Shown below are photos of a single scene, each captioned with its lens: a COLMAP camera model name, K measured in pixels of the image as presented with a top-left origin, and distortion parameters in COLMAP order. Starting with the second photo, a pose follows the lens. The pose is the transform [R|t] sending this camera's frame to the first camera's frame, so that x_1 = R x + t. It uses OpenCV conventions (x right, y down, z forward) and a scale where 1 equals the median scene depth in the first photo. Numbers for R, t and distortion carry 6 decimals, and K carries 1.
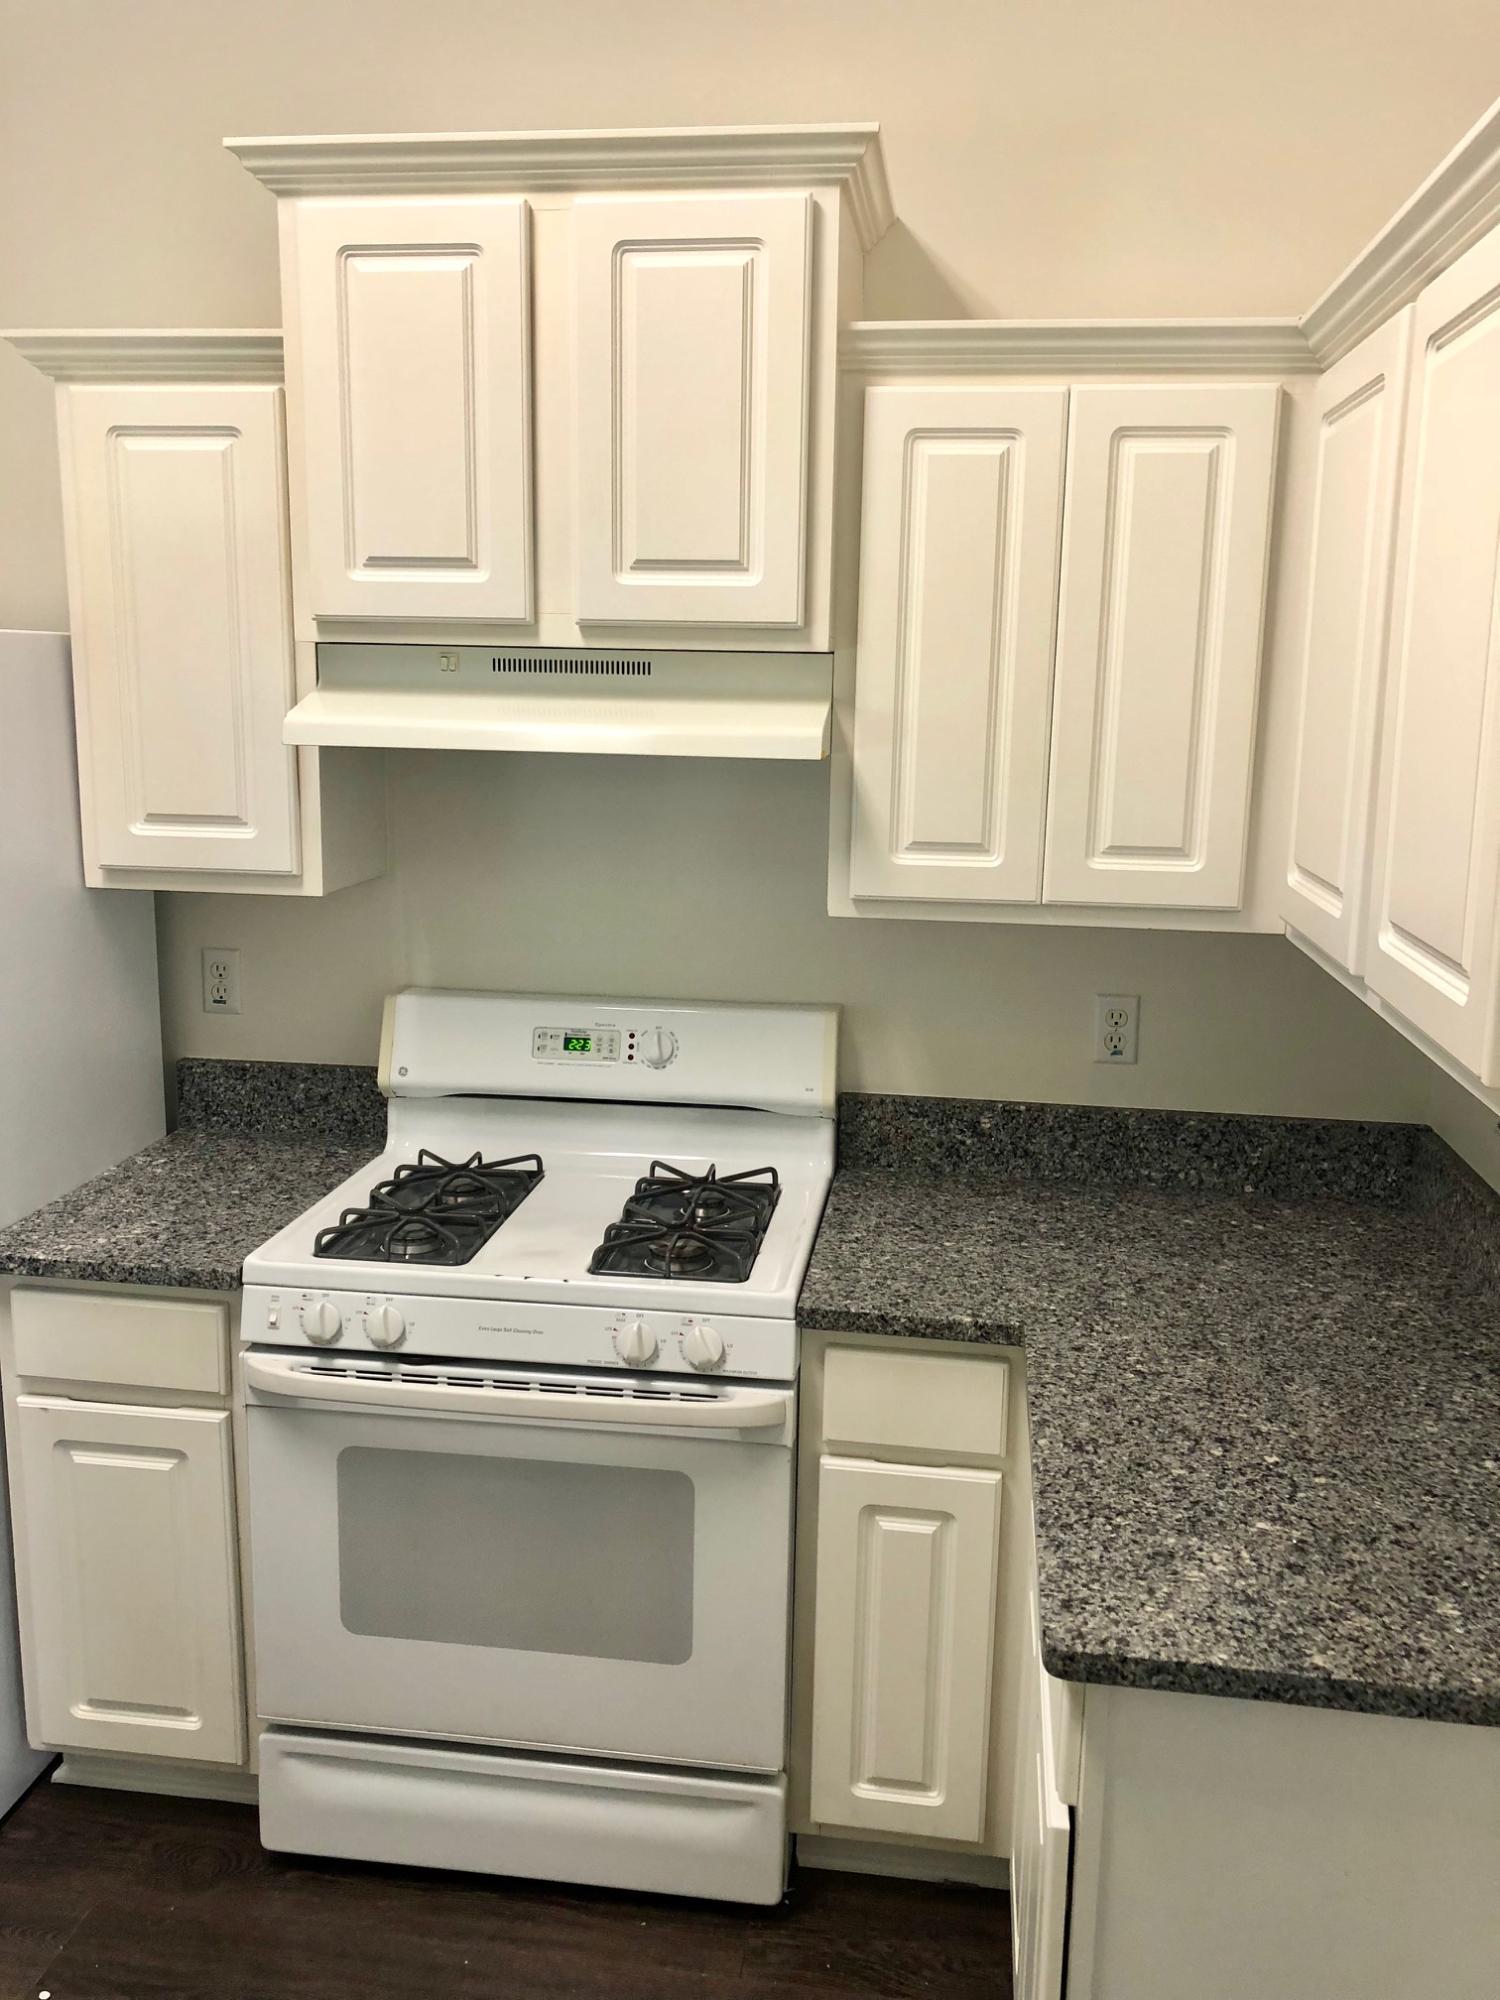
lens RADIAL K [[1625.5, 0, 751.1], [0, 1625.5, 990.0], [0, 0, 1]] dist [0.004353, -0.009222]
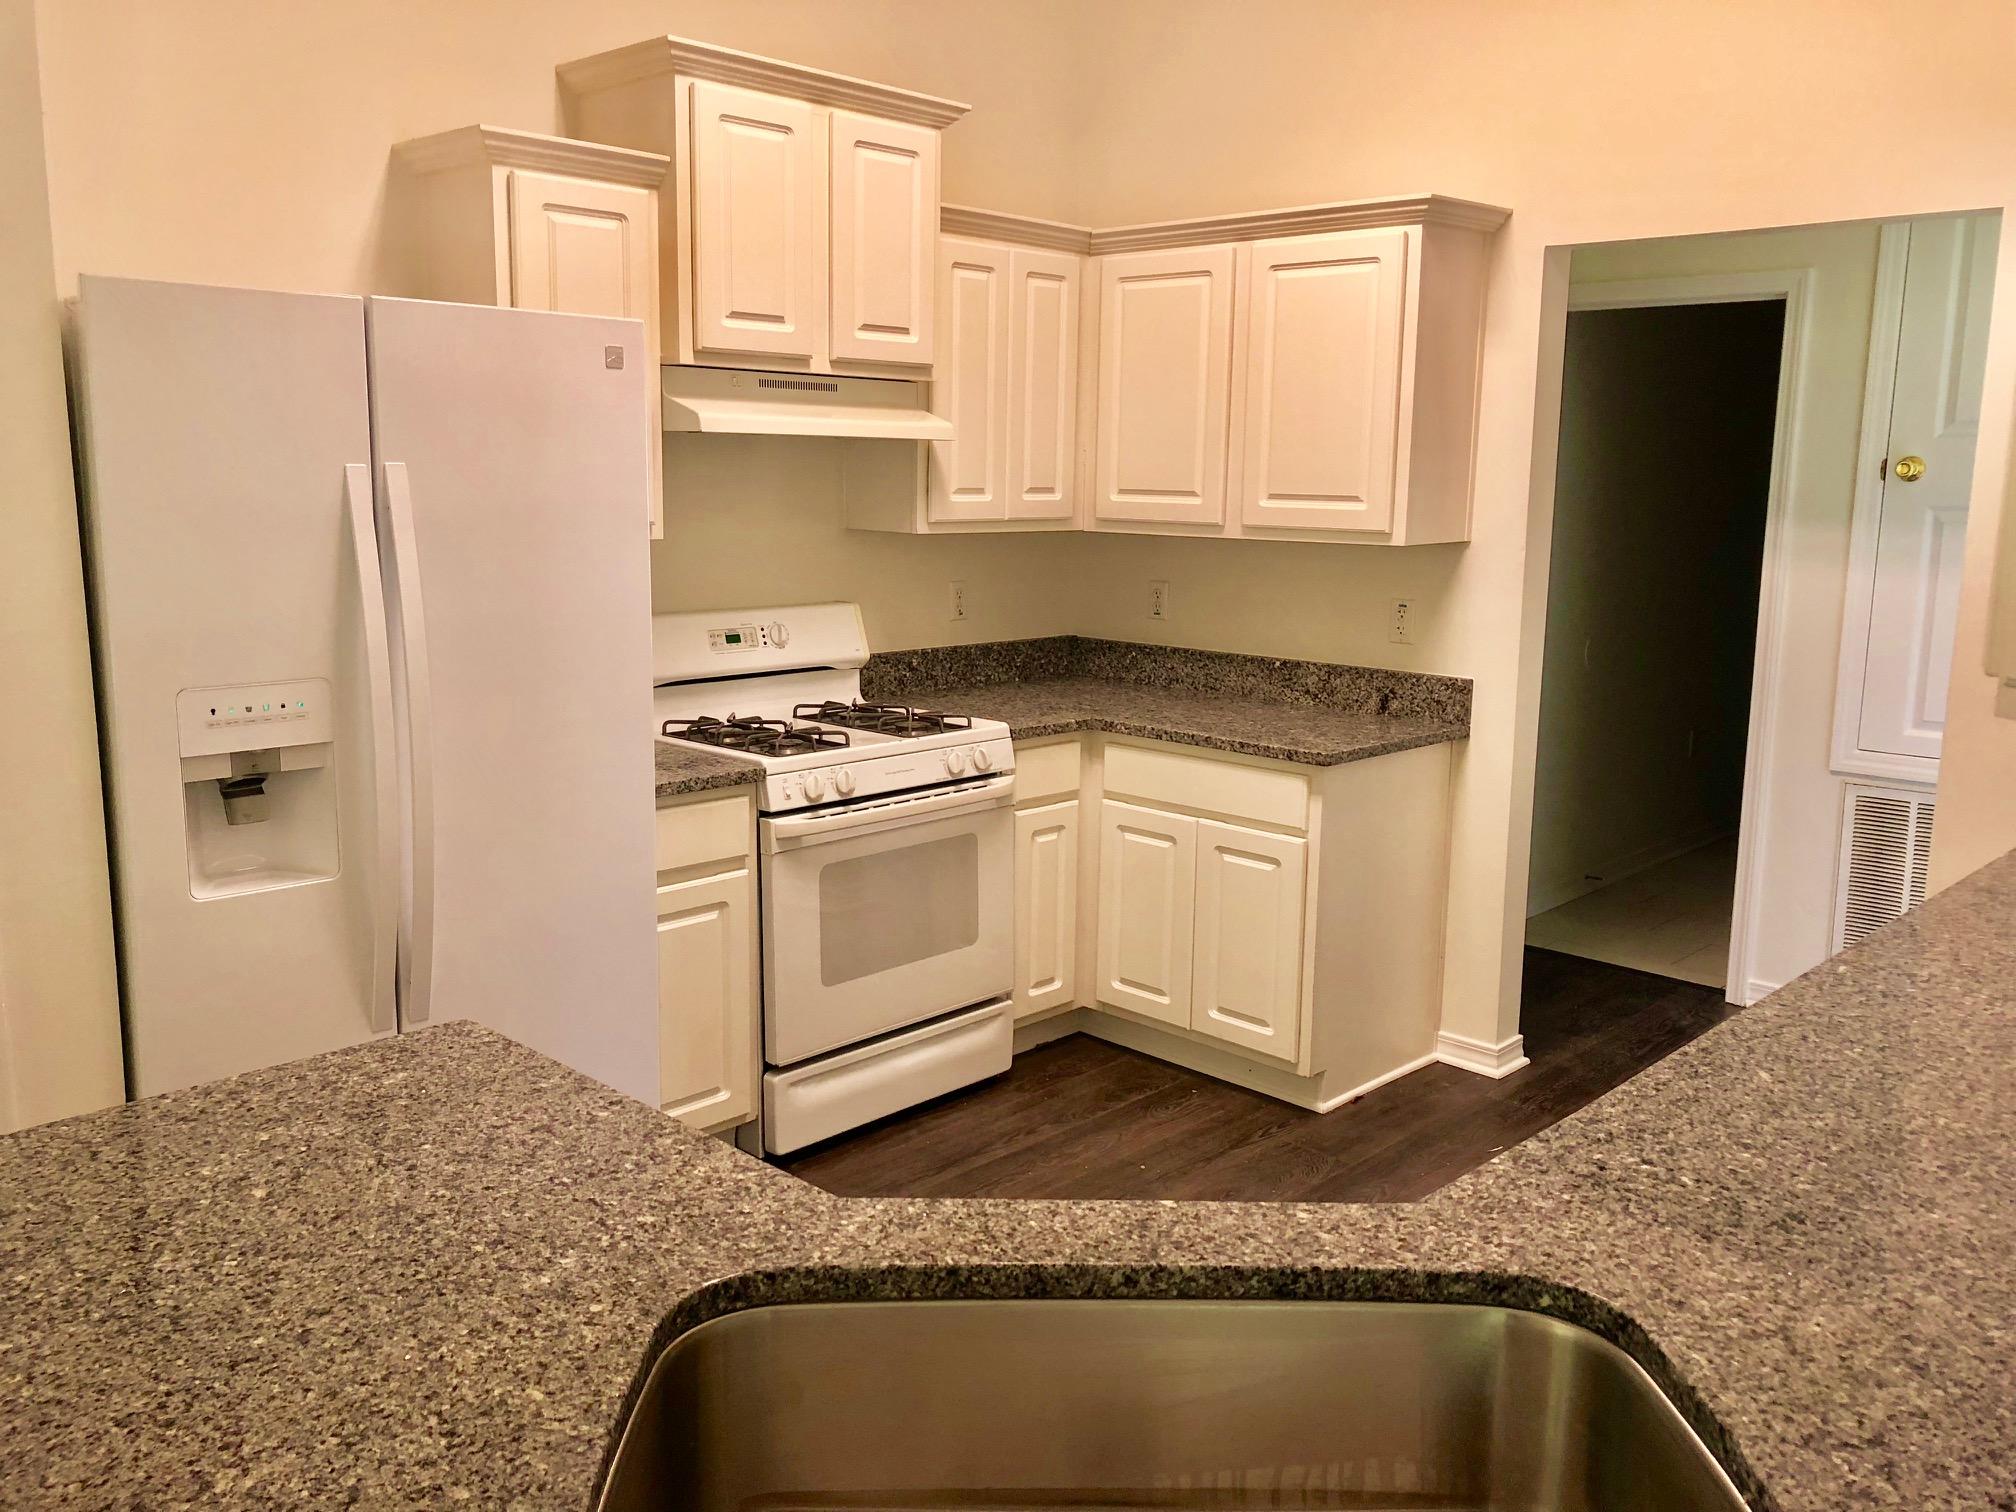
lens RADIAL K [[1638.5, 0, 1010.6], [0, 1638.5, 757.3], [0, 0, 1]] dist [0.004353, -0.009222]
pose [[0.590543, -0.149455, 0.793046, -1.385269], [0.152954, 0.985618, 0.071849, 0.084391], [-0.792379, 0.078870, 0.604910, -0.135165]]
